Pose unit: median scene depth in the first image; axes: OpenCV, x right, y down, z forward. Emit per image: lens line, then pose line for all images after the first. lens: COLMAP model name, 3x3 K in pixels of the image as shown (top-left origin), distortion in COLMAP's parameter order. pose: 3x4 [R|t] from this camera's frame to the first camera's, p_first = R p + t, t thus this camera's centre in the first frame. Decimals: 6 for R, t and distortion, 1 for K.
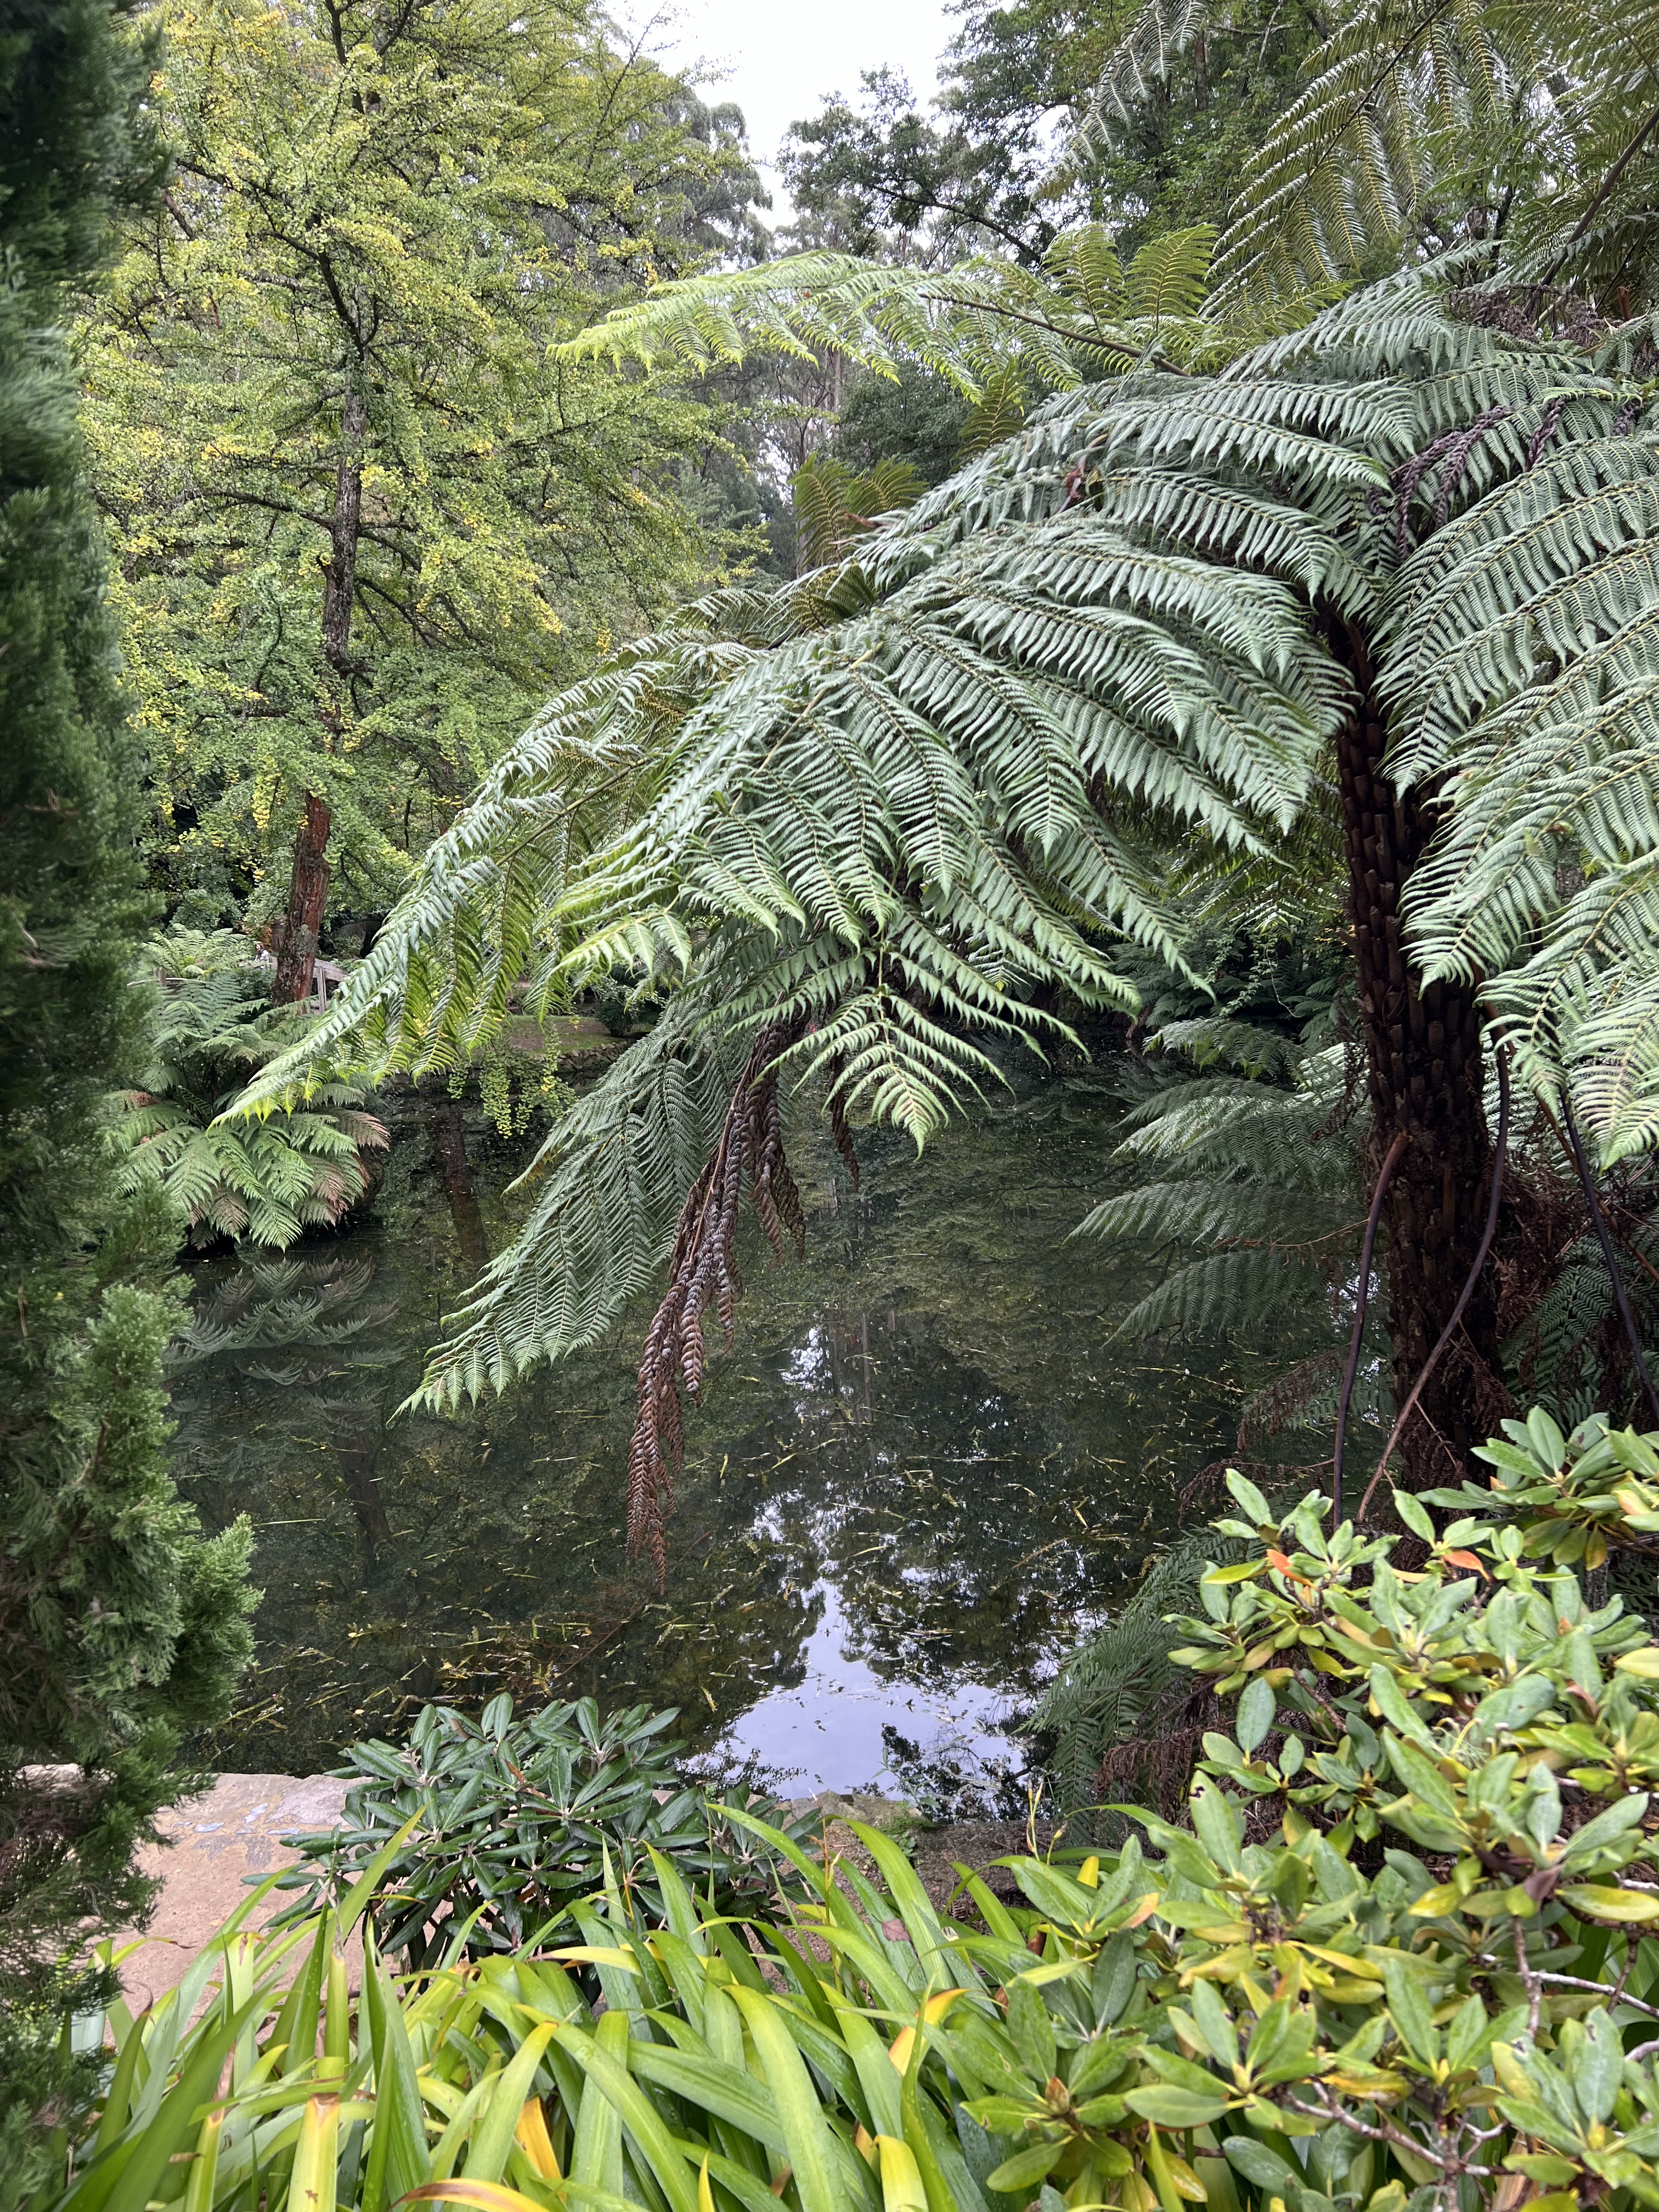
lens RADIAL K [[1669.4, 0, 826.0], [0, 1669.4, 1113.5], [0, 0, 1]] dist [0.002949, 0.001899]
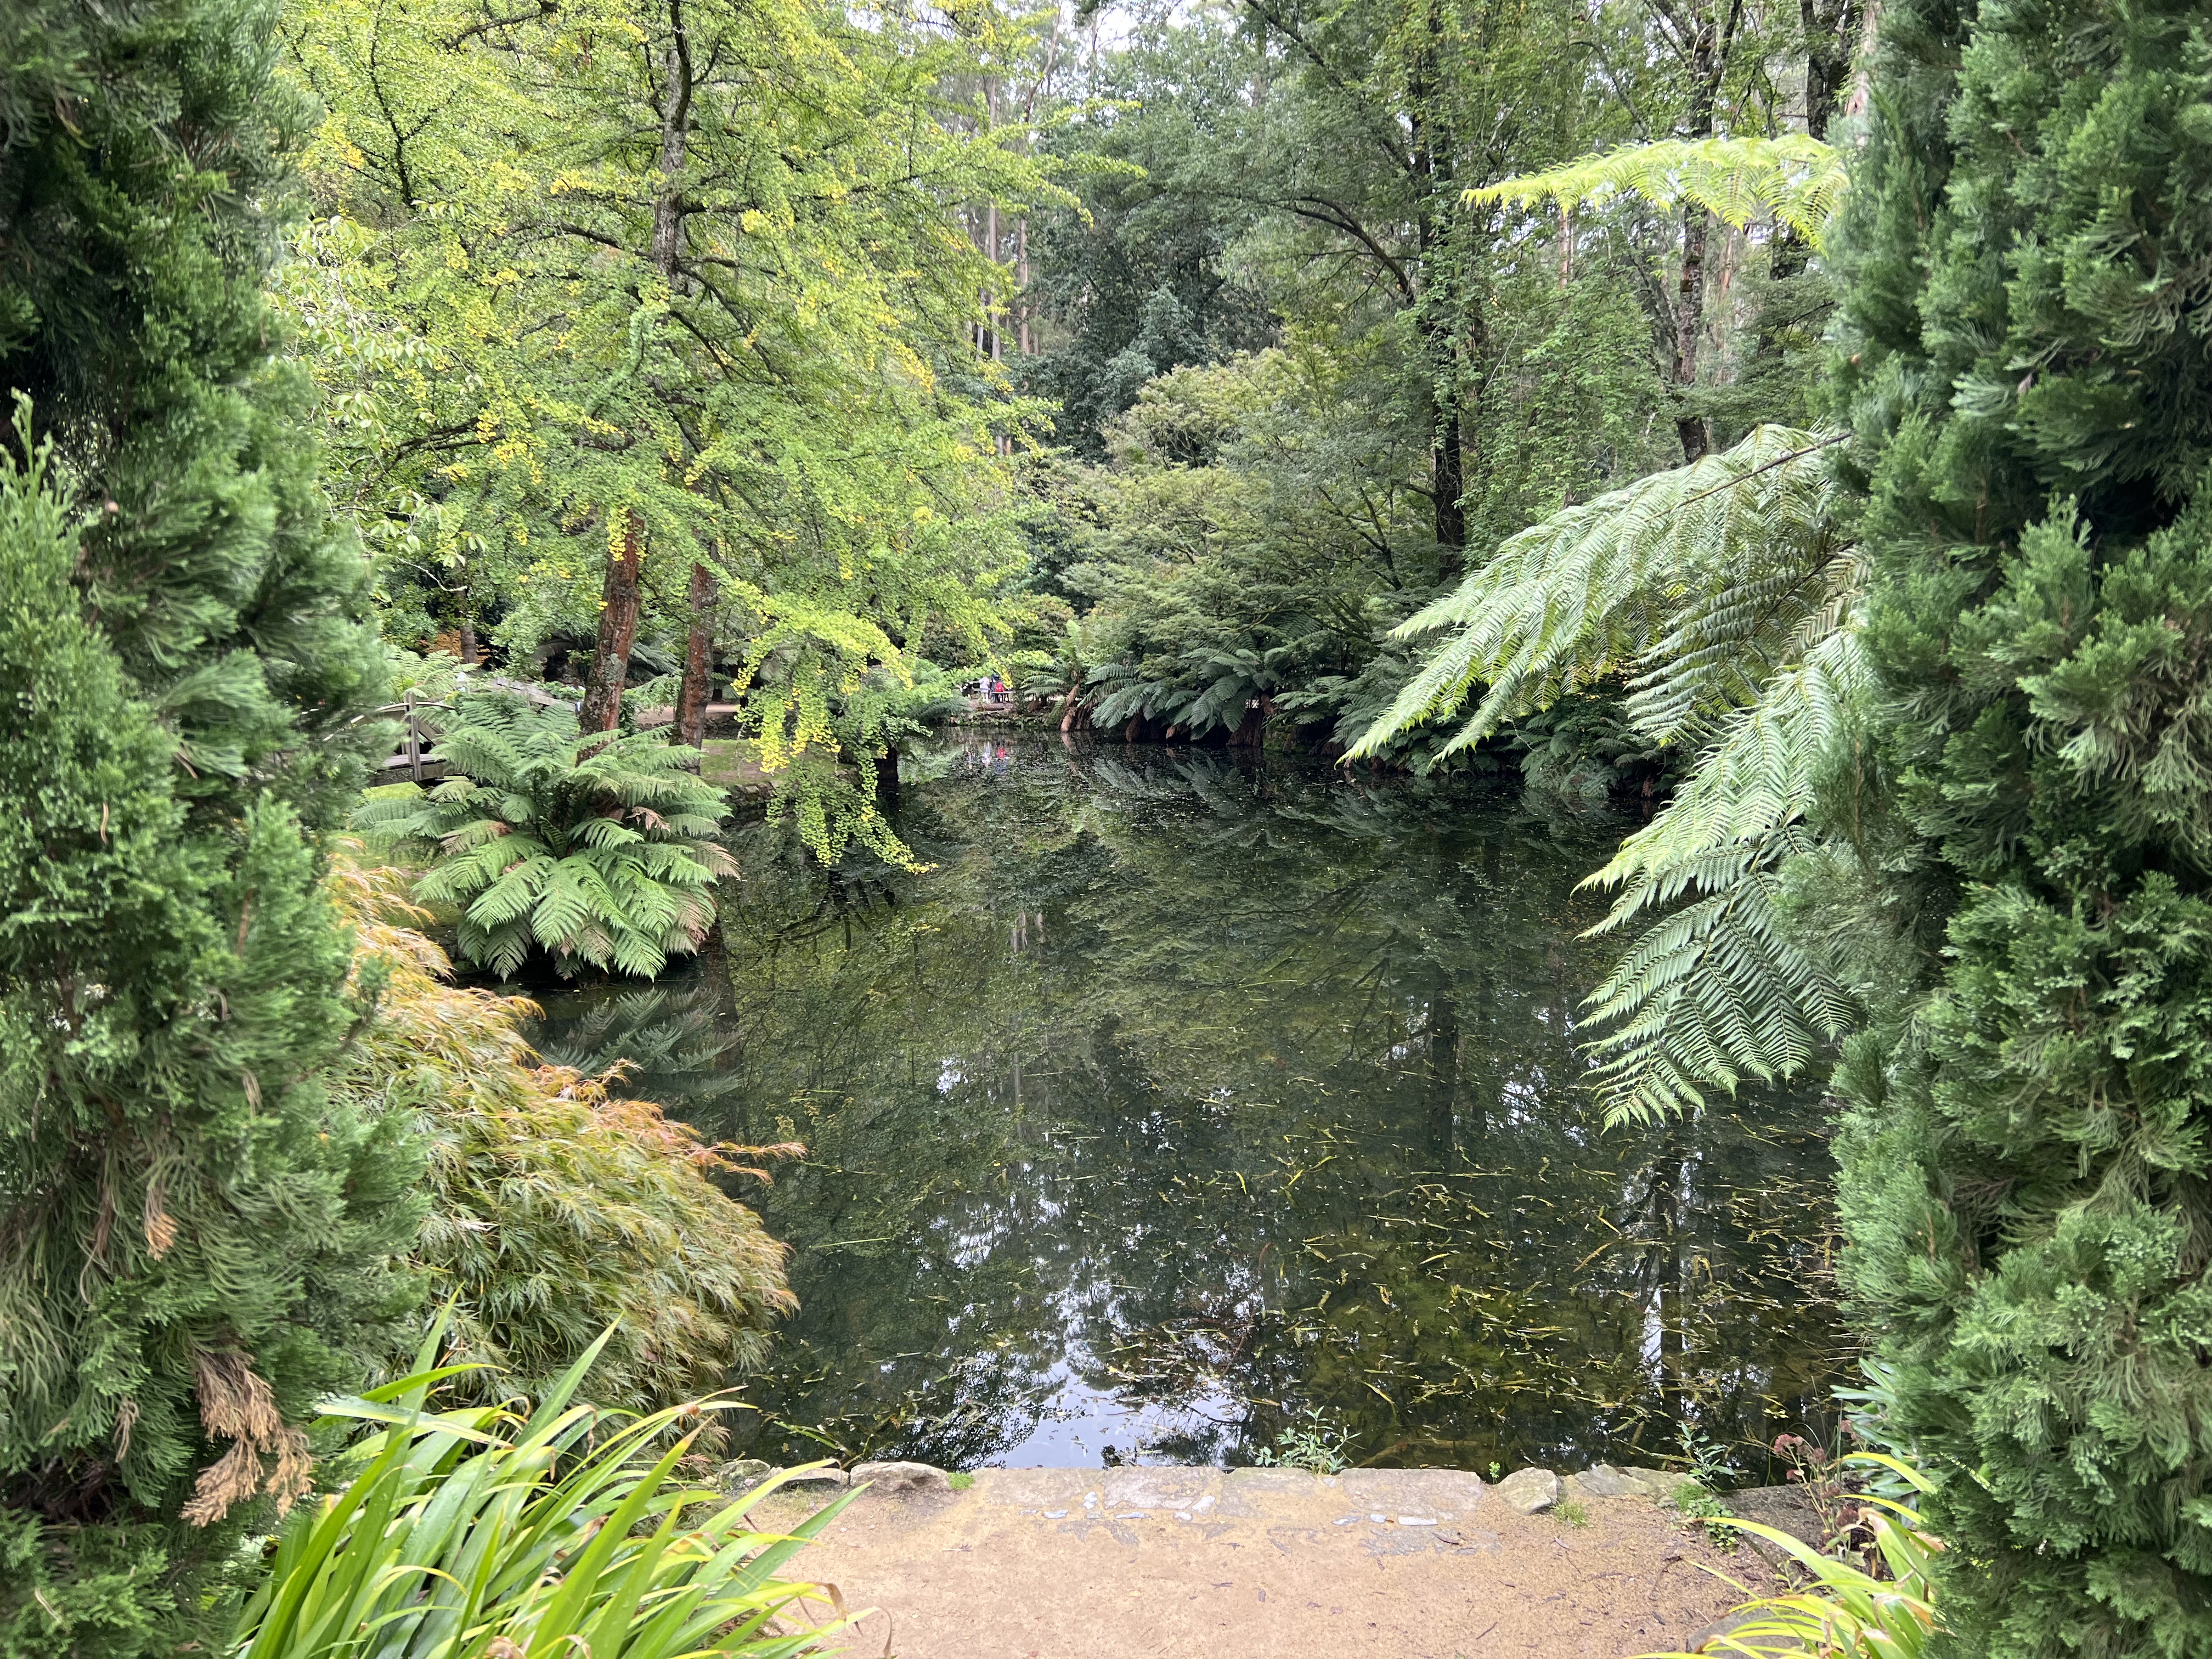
lens RADIAL K [[1669.4, 0, 1110.4], [0, 1669.4, 823.2], [0, 0, 1]] dist [0.002949, 0.001899]
pose [[0.996267, 0.001361, 0.086311, -0.130065], [-0.000669, 0.999967, -0.008043, -0.004493], [-0.086320, 0.007955, 0.996236, -0.029139]]
